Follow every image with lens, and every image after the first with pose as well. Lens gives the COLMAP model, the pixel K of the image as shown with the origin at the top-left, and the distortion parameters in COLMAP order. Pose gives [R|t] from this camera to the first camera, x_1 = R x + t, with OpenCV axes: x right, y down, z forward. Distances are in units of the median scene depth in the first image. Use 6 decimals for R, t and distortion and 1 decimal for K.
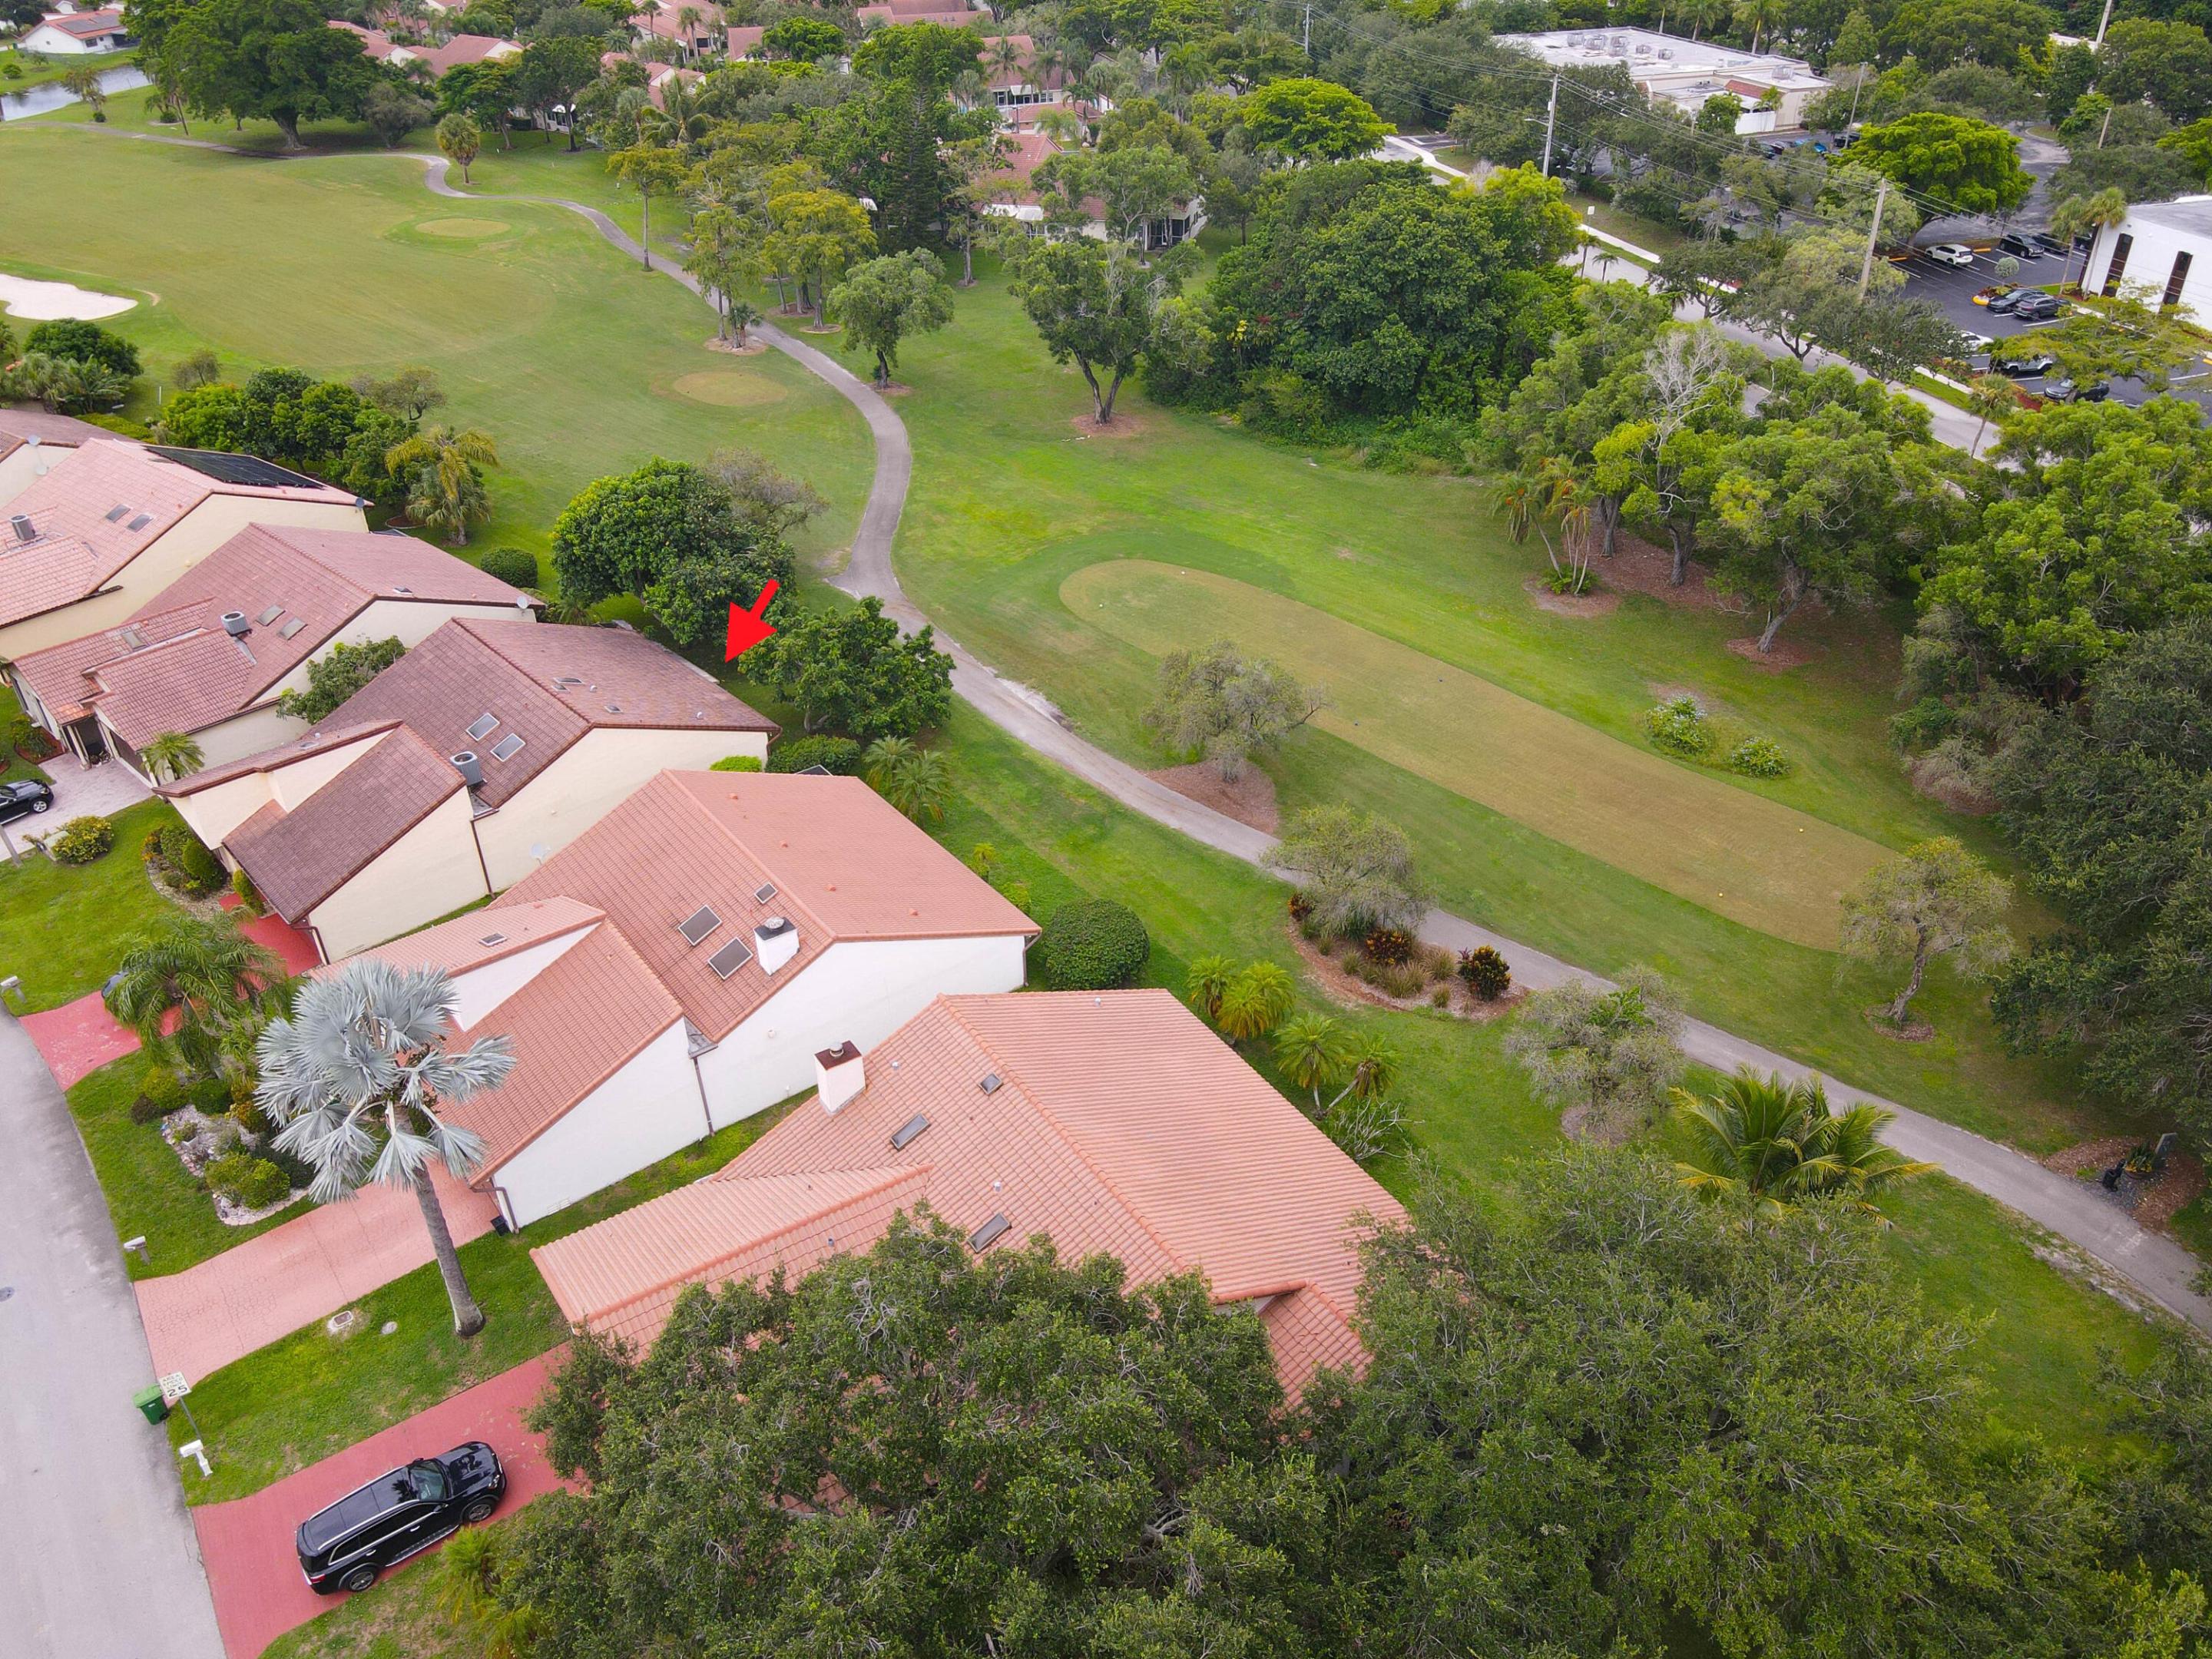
lens RADIAL K [[1608.7, 0, 1106.0], [0, 1608.7, 829.5], [0, 0, 1]] dist [0.010182, 0.005936]
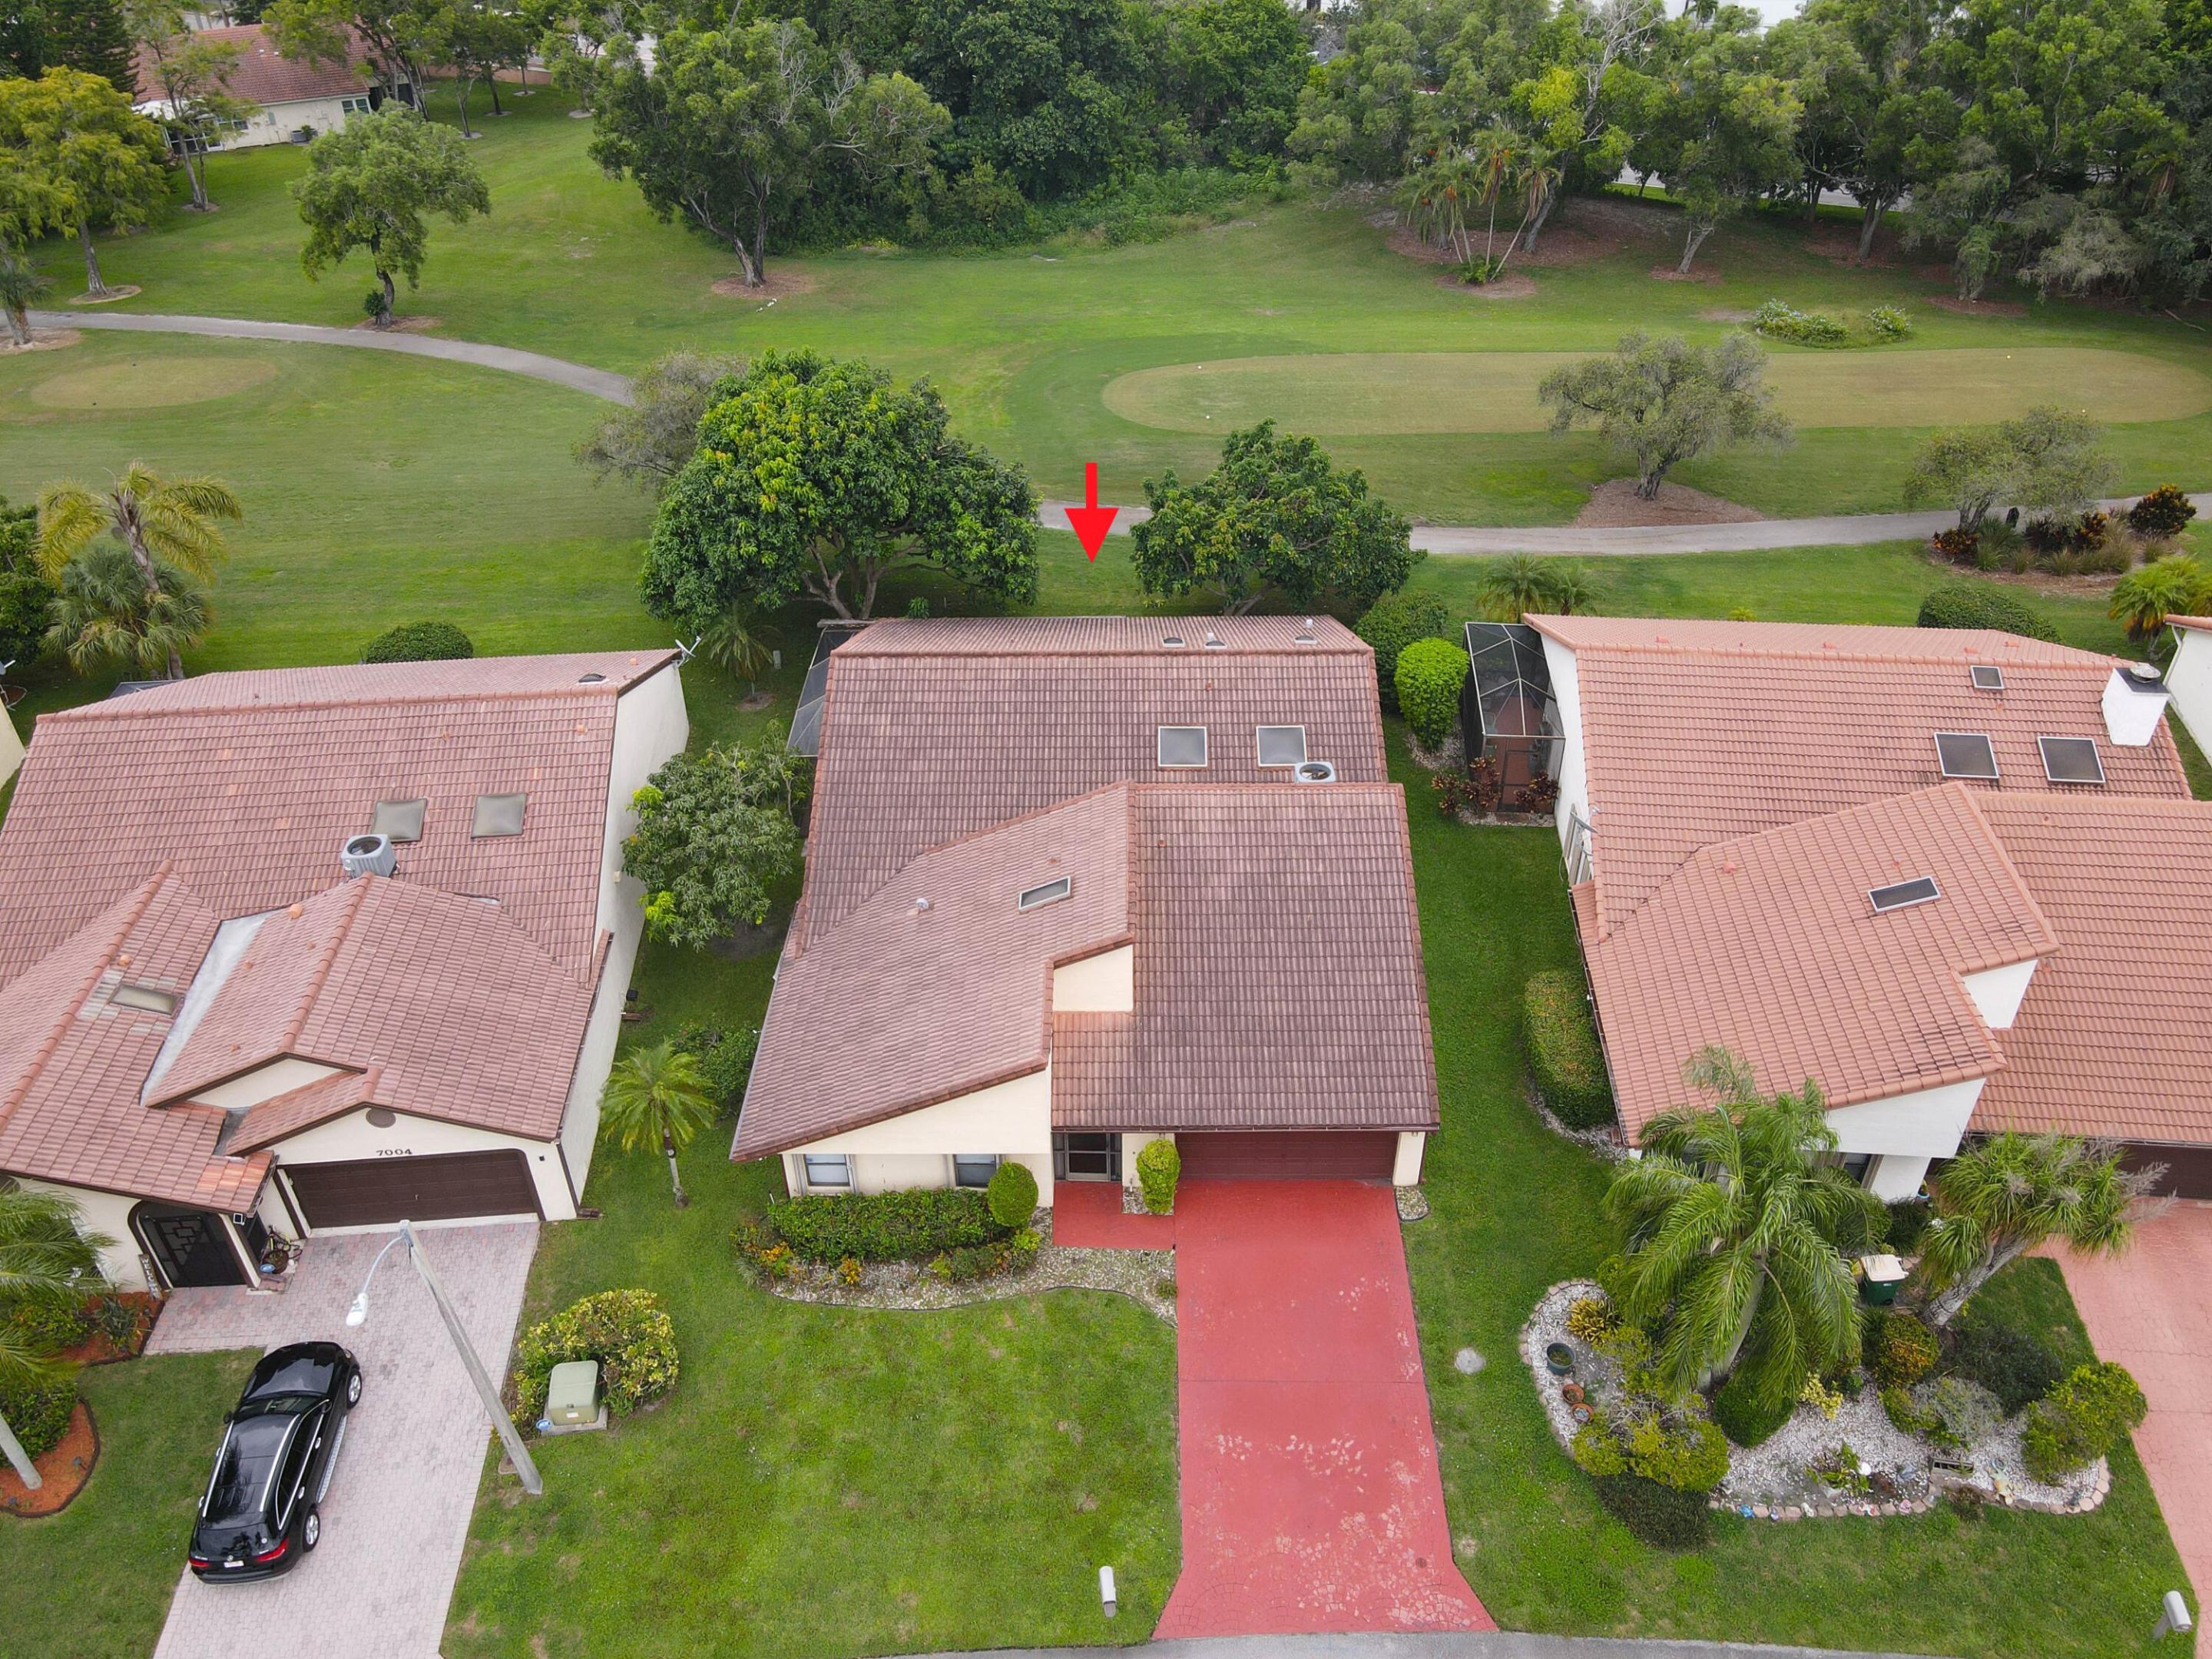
lens RADIAL K [[1608.7, 0, 1106.0], [0, 1608.7, 829.5], [0, 0, 1]] dist [0.010182, 0.005936]
pose [[0.674250, -0.422510, 0.605700, -0.435265], [0.398875, 0.898599, 0.182806, -0.087480], [-0.621519, 0.118342, 0.774409, 0.313238]]
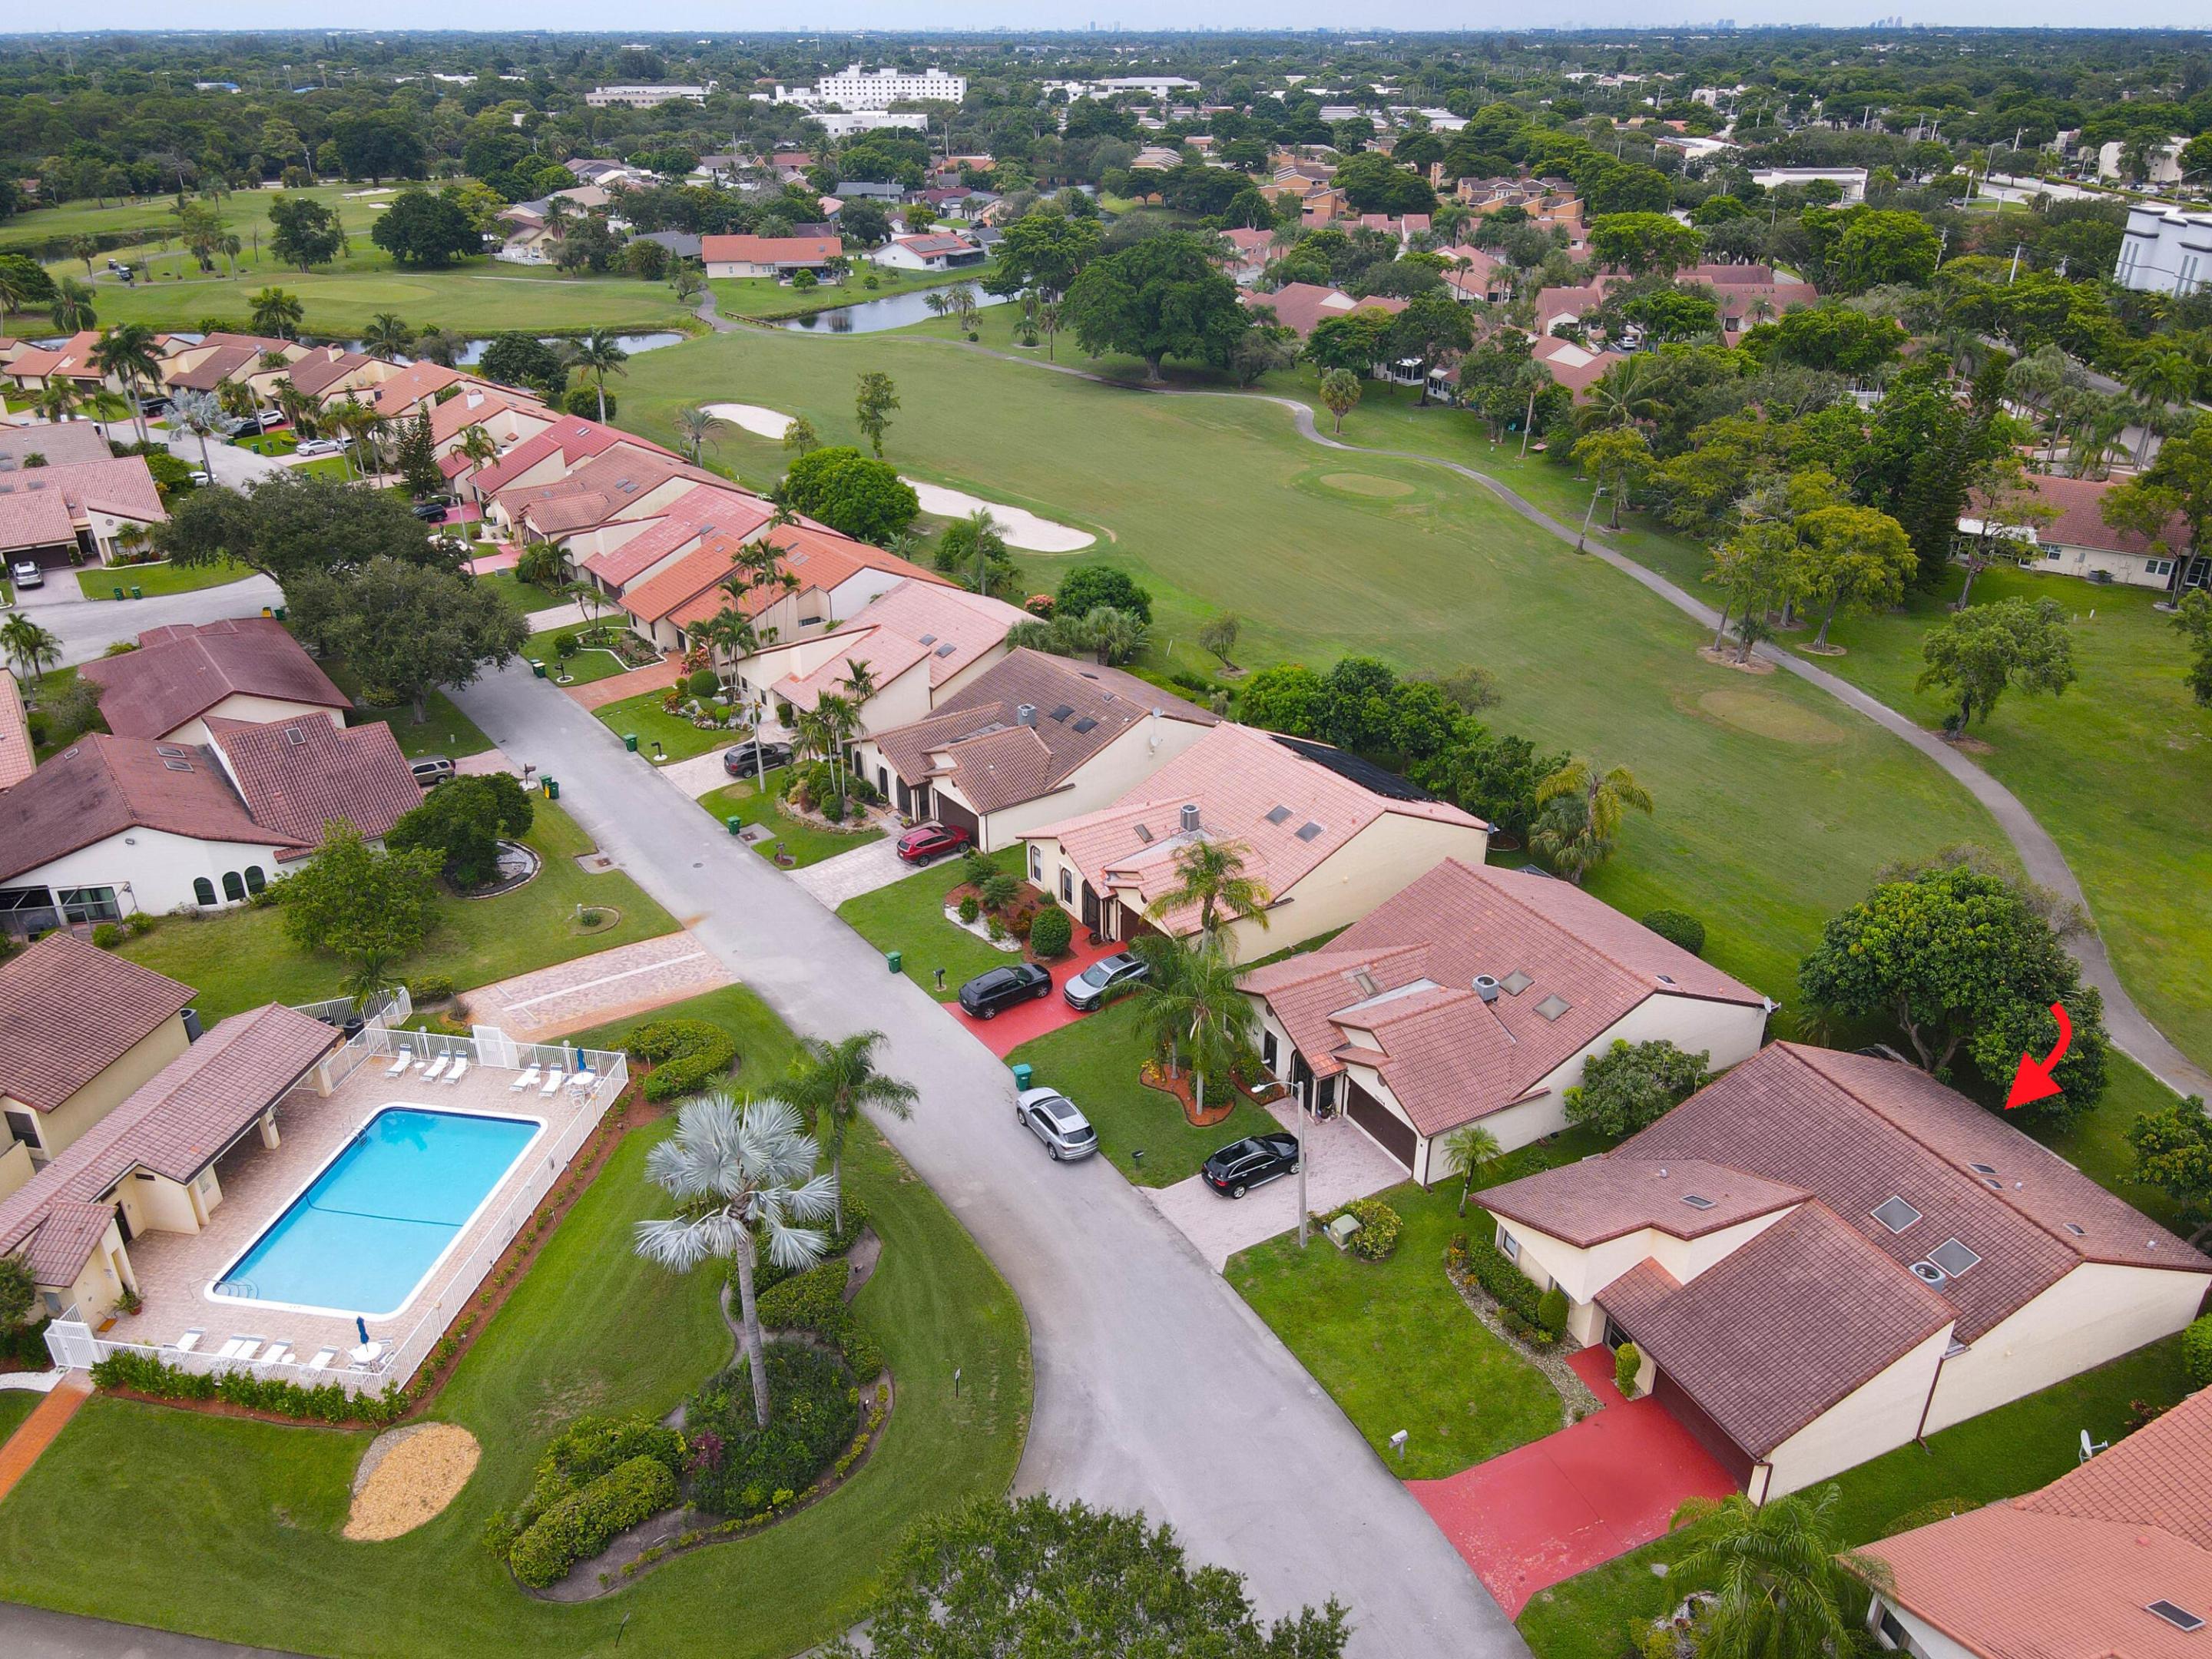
lens RADIAL K [[1589.7, 0, 1106.0], [0, 1589.7, 829.5], [0, 0, 1]] dist [0.027949, -0.001834]
pose [[0.948761, 0.158502, -0.273367, -0.331319], [-0.187740, 0.978606, -0.084171, -0.064630], [0.254177, 0.131180, 0.958220, 0.046022]]
